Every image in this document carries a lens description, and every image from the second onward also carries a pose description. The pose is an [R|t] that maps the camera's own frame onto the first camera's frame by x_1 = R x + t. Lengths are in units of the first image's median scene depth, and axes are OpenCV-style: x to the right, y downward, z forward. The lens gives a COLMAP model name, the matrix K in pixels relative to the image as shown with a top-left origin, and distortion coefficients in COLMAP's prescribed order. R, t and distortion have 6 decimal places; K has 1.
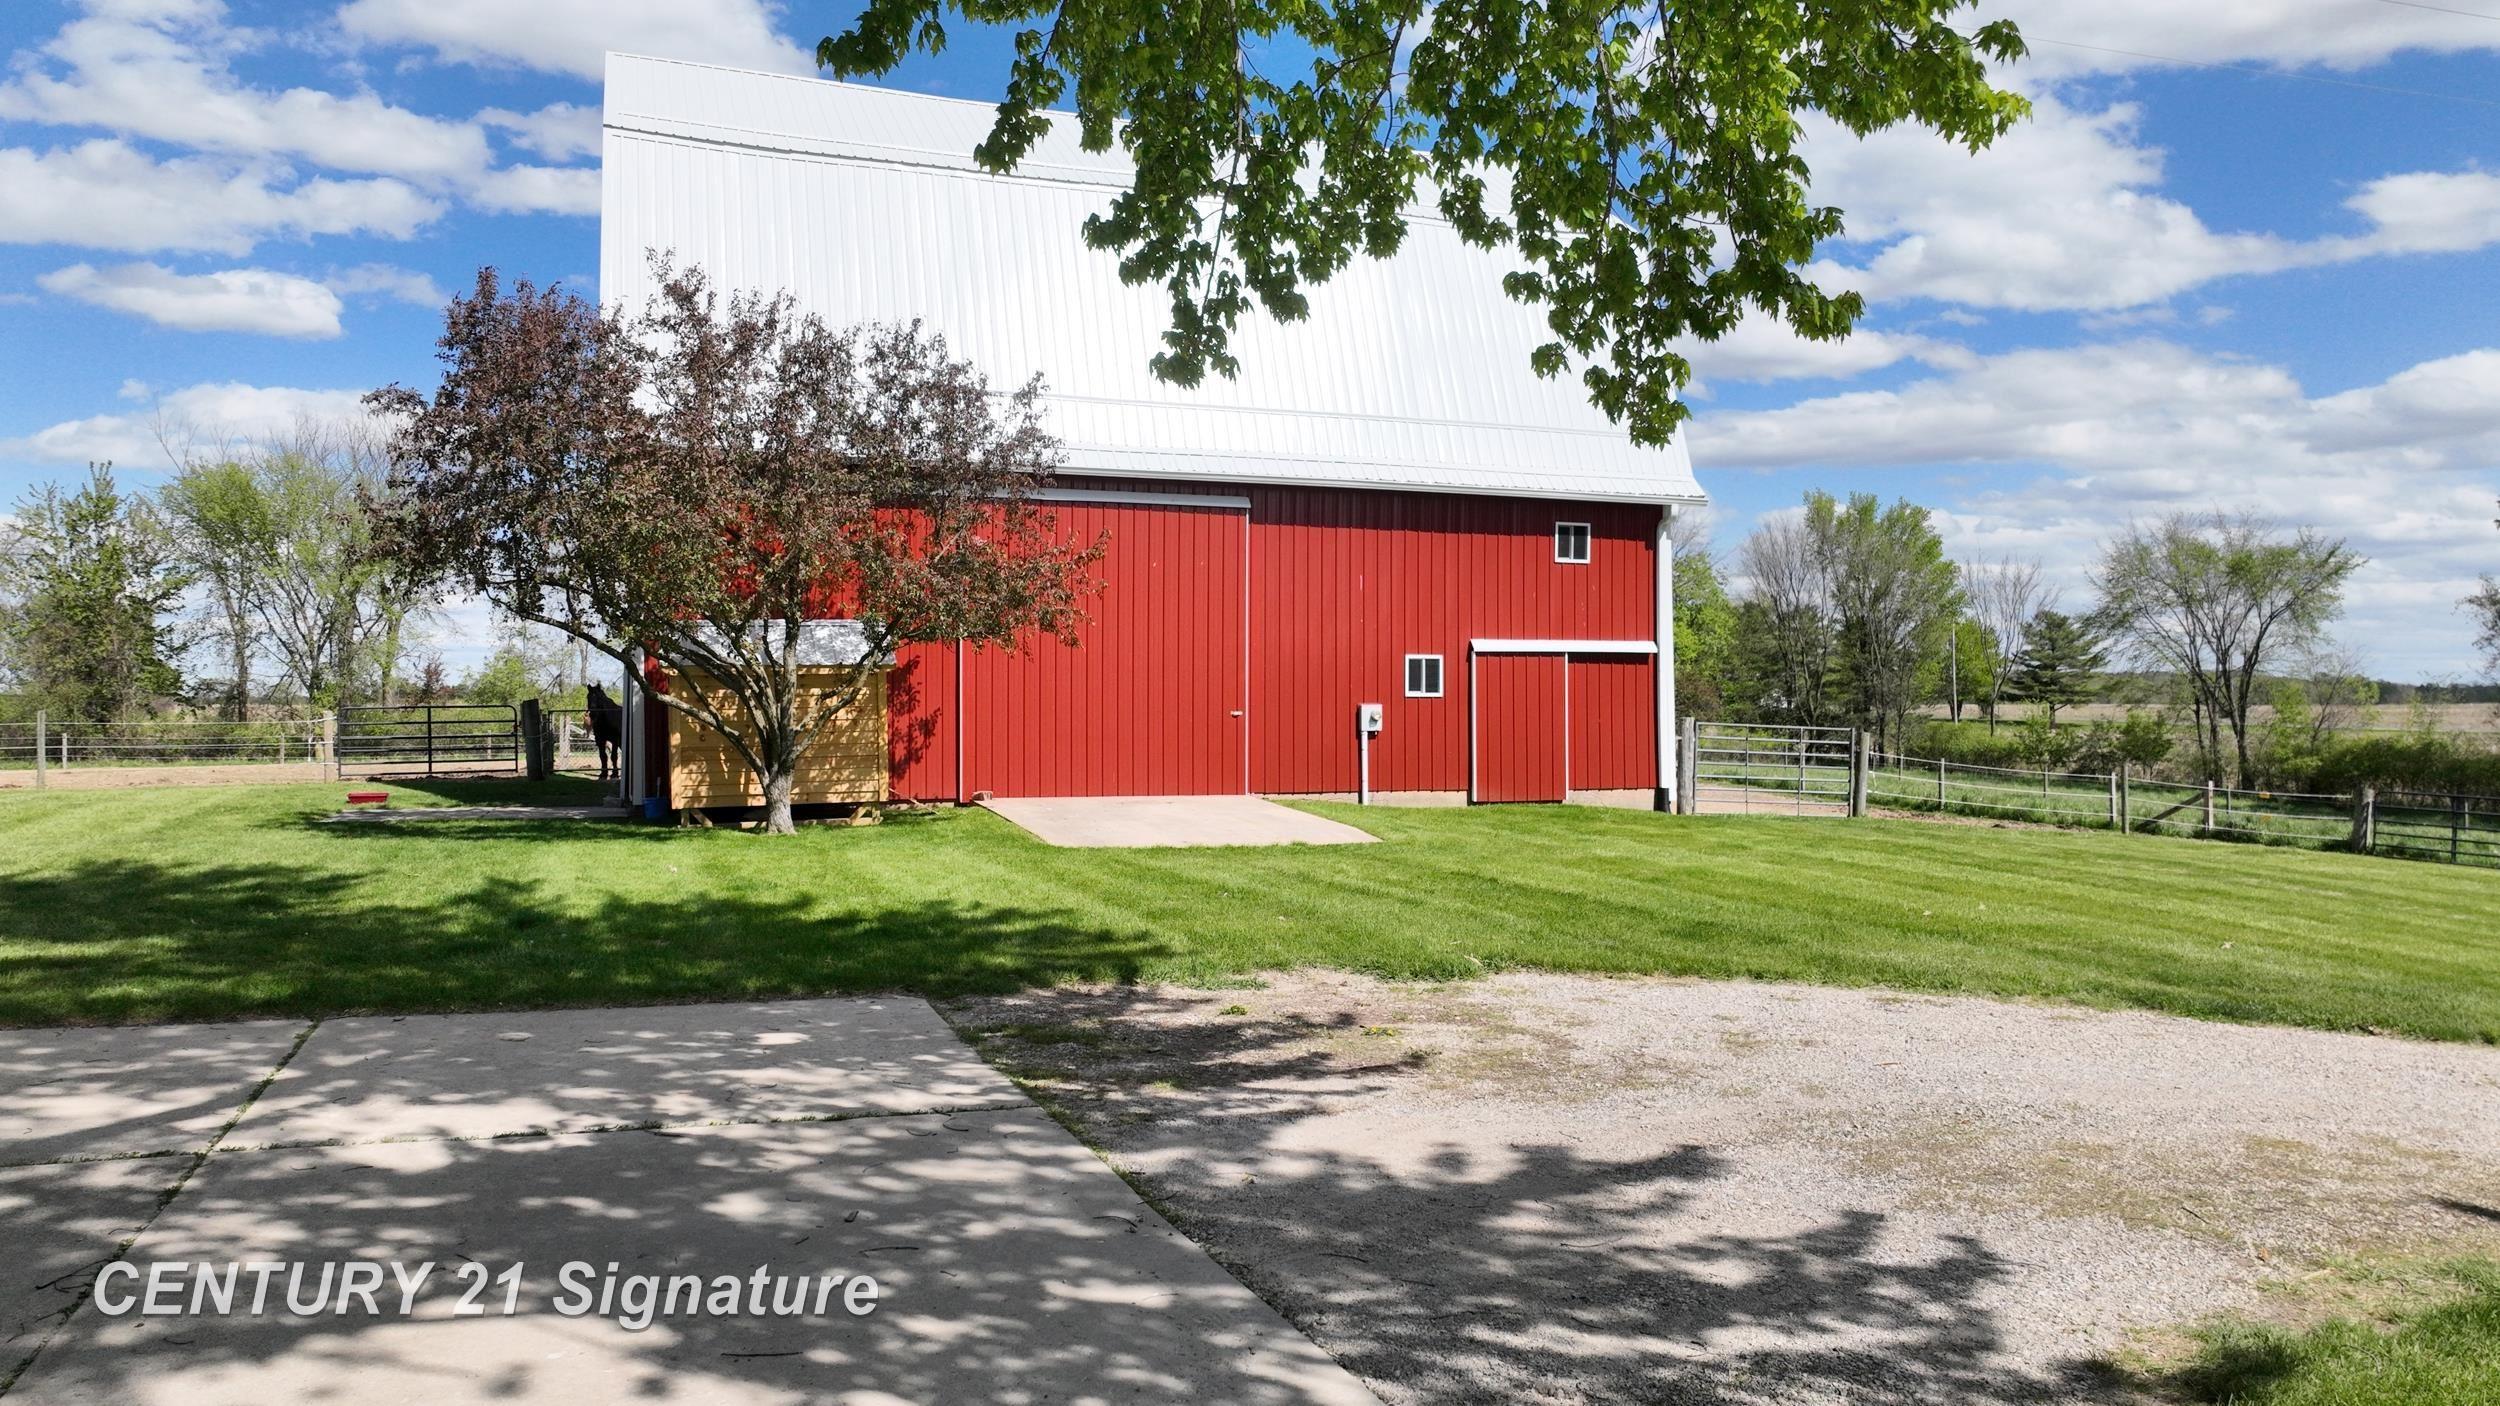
lens RADIAL K [[1791.2, 0, 1250.0], [0, 1791.2, 703.0], [0, 0, 1]] dist [0.012804, 0.004982]
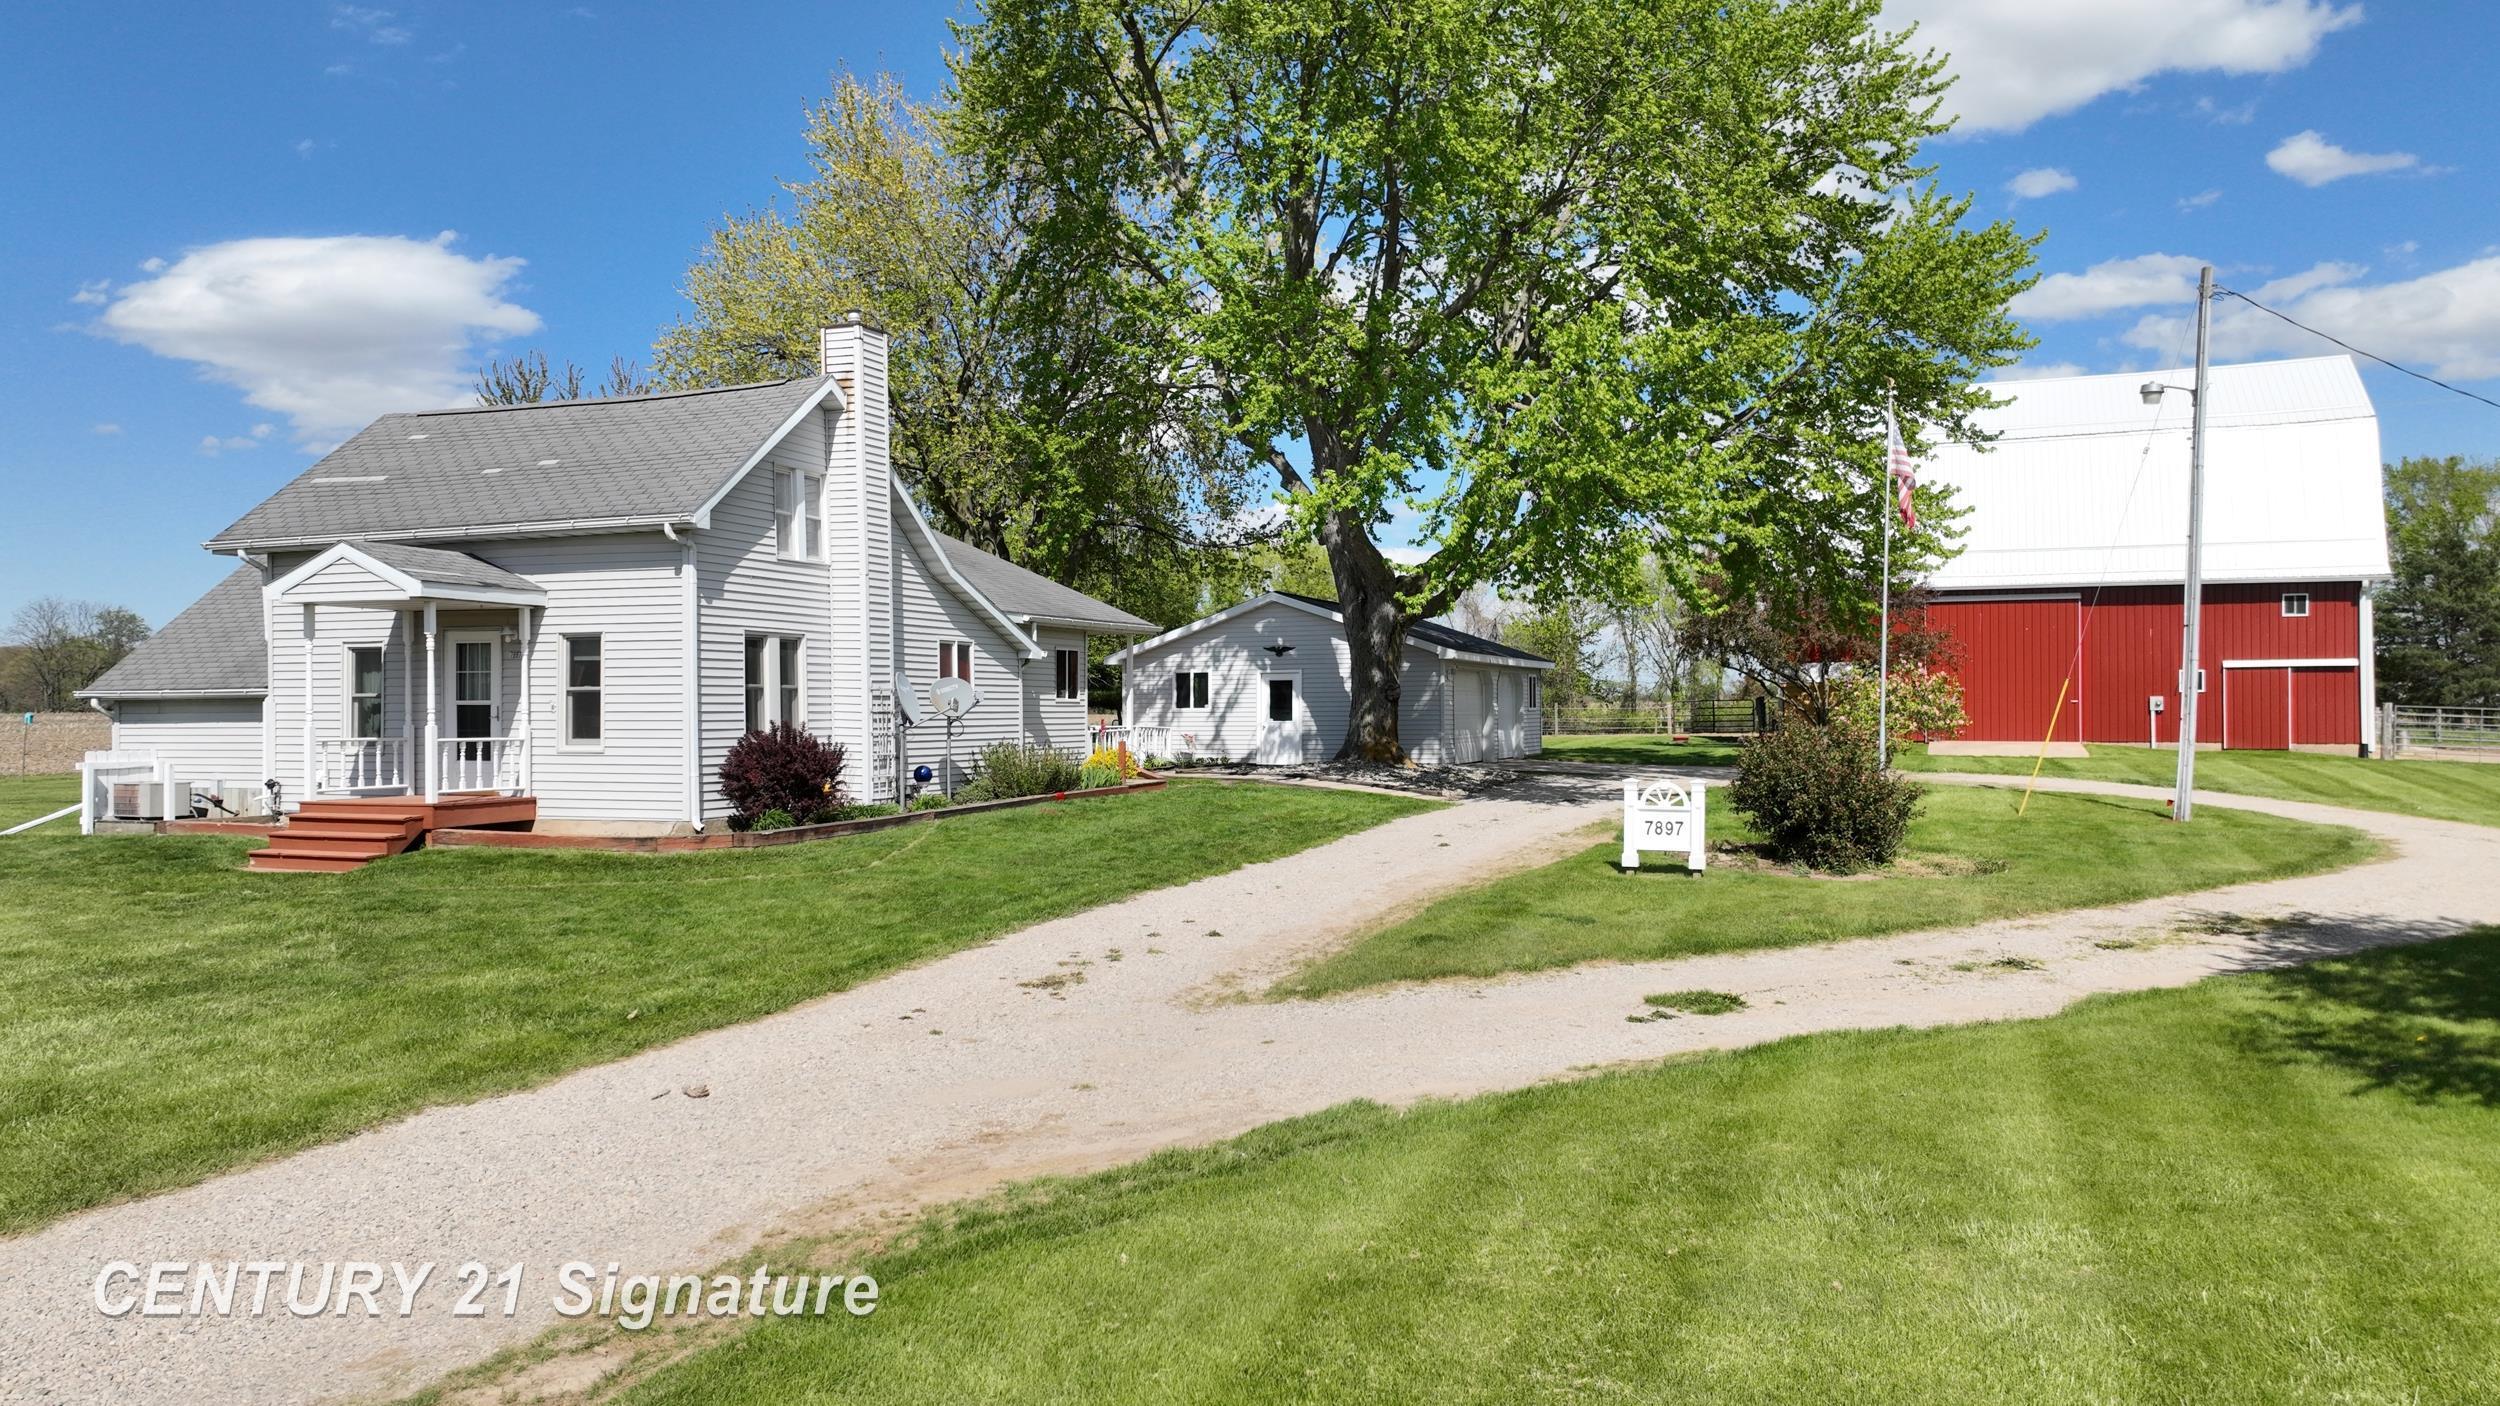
lens RADIAL K [[1752.3, 0, 1245.0], [0, 1752.3, 693.7], [0, 0, 1]] dist [0.014697, 0.001294]
pose [[0.744883, -0.007746, -0.667150, 0.563795], [0.005659, 0.999970, -0.005293, 0.002196], [0.667171, 0.000167, 0.744905, -0.990694]]
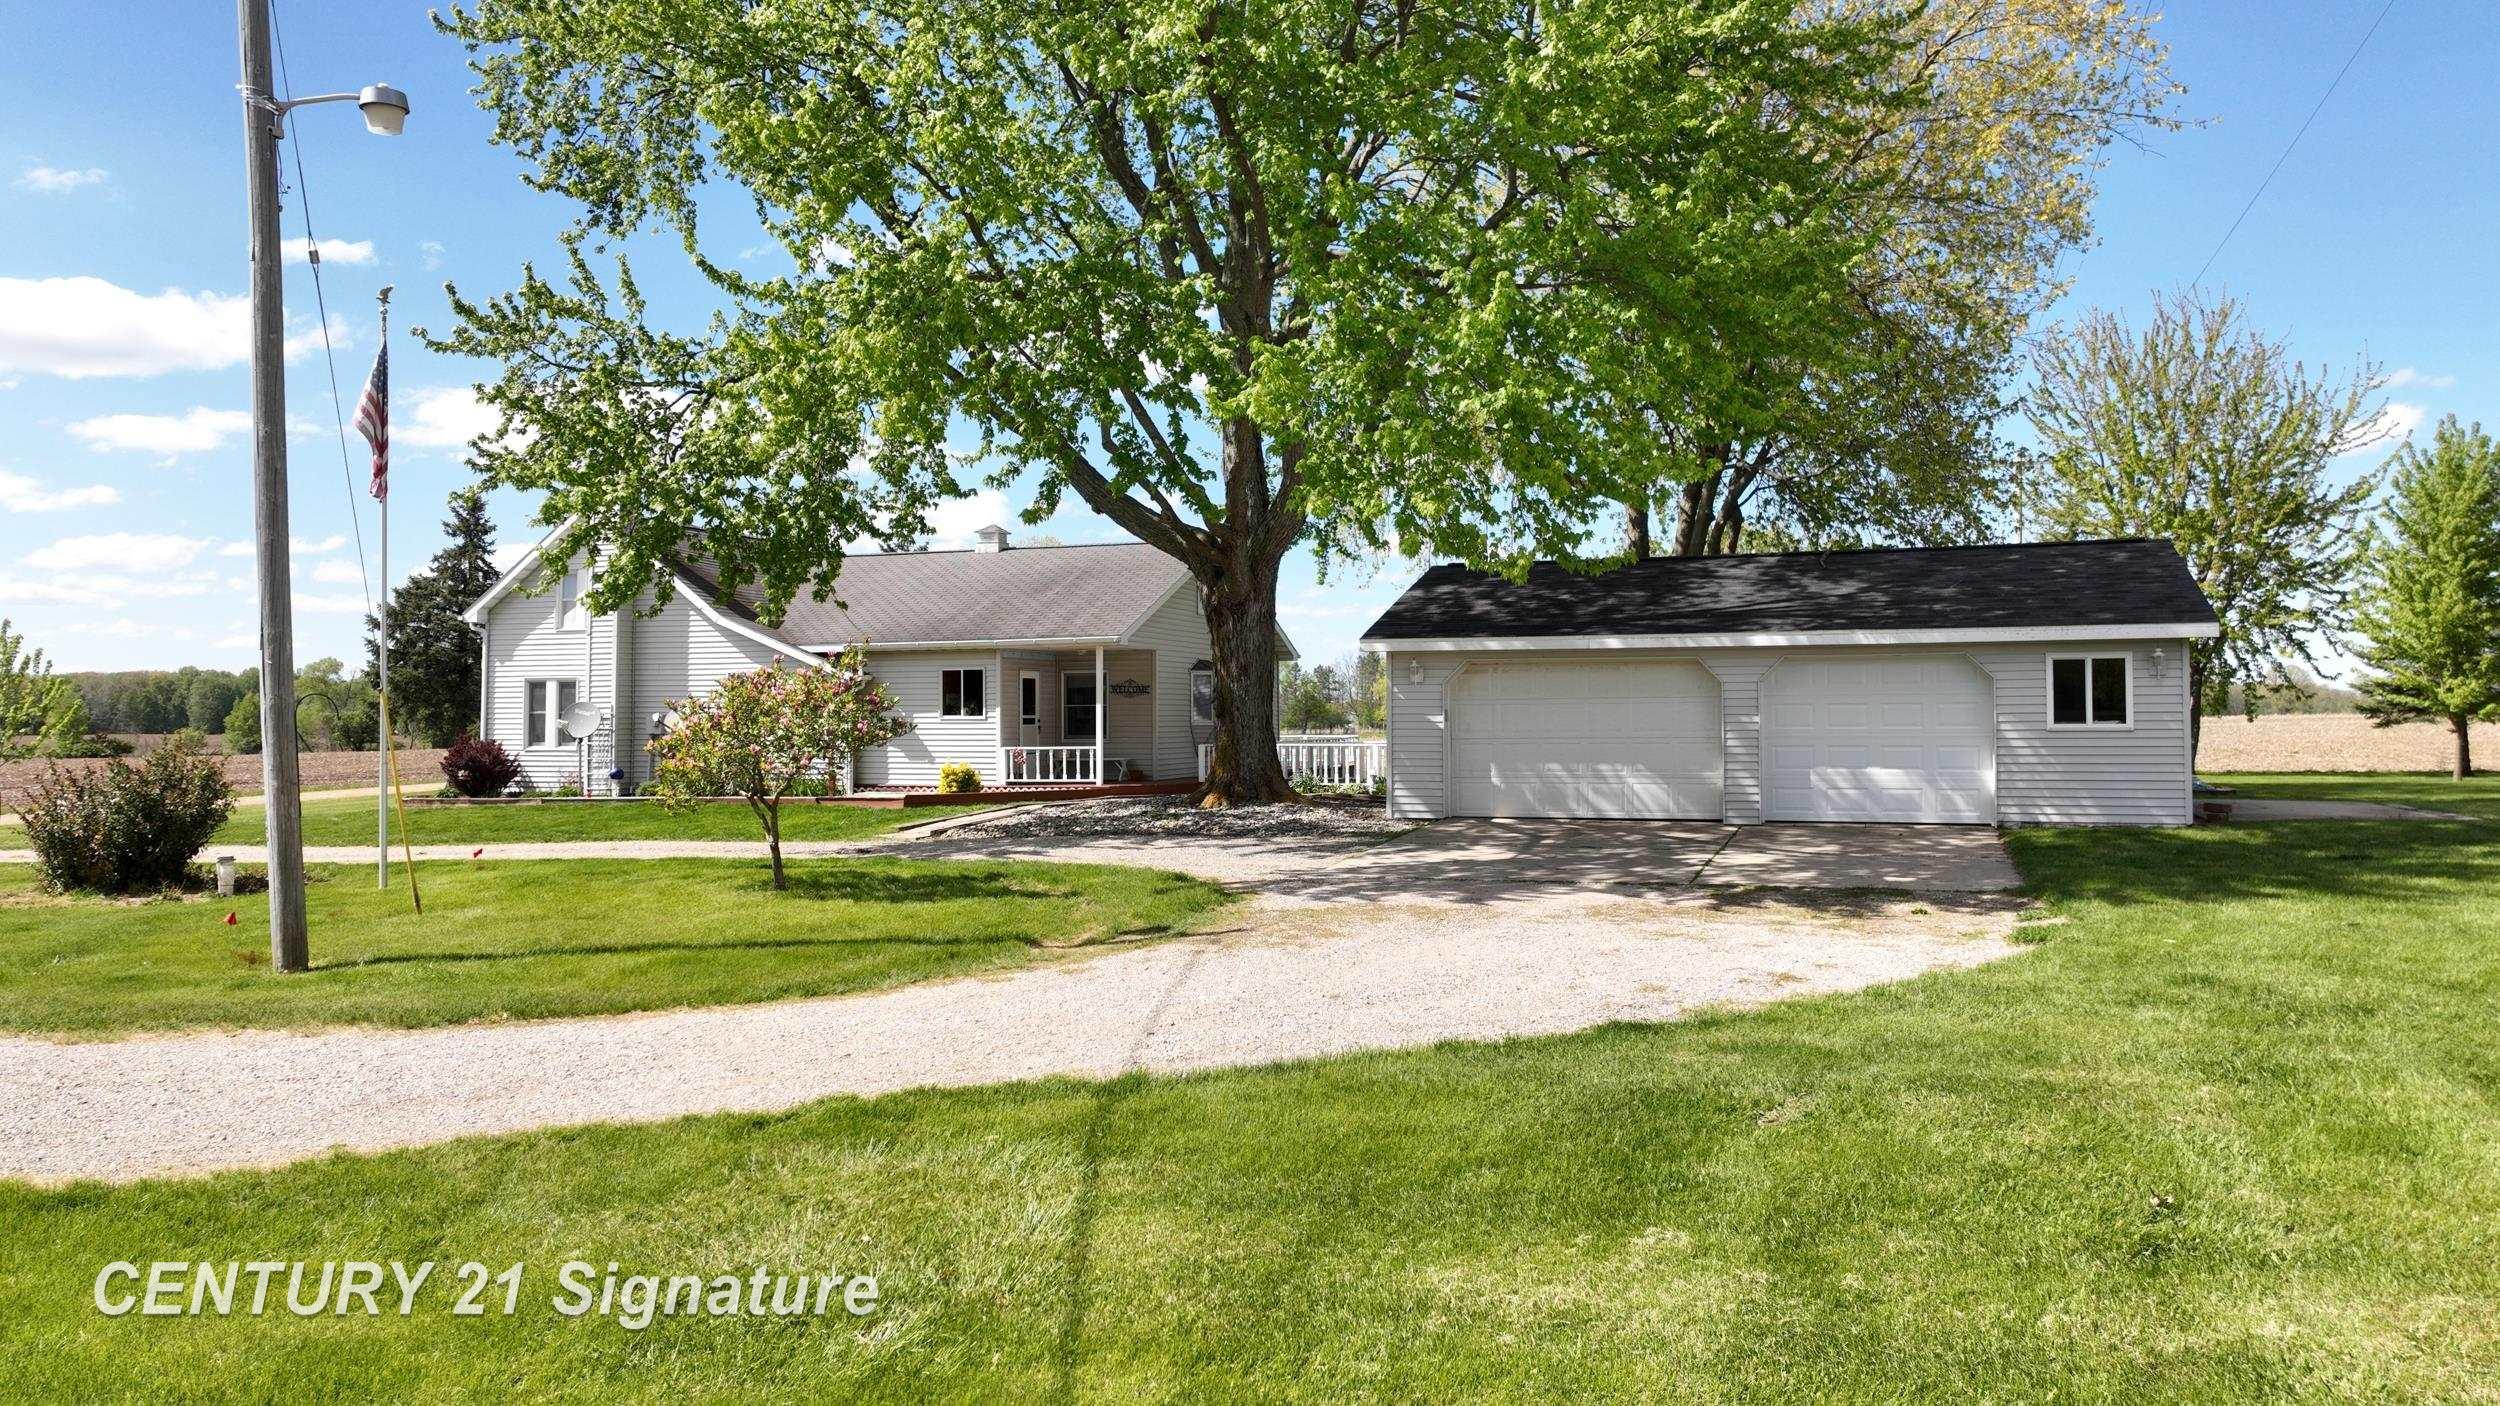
lens RADIAL K [[1773.4, 0, 1250.0], [0, 1773.4, 703.0], [0, 0, 1]] dist [0.001320, 0.001122]
pose [[-0.657832, -0.008418, -0.753117, 0.501032], [0.005999, 0.999847, -0.016416, 0.009645], [0.753140, -0.015317, -0.657681, 0.543885]]
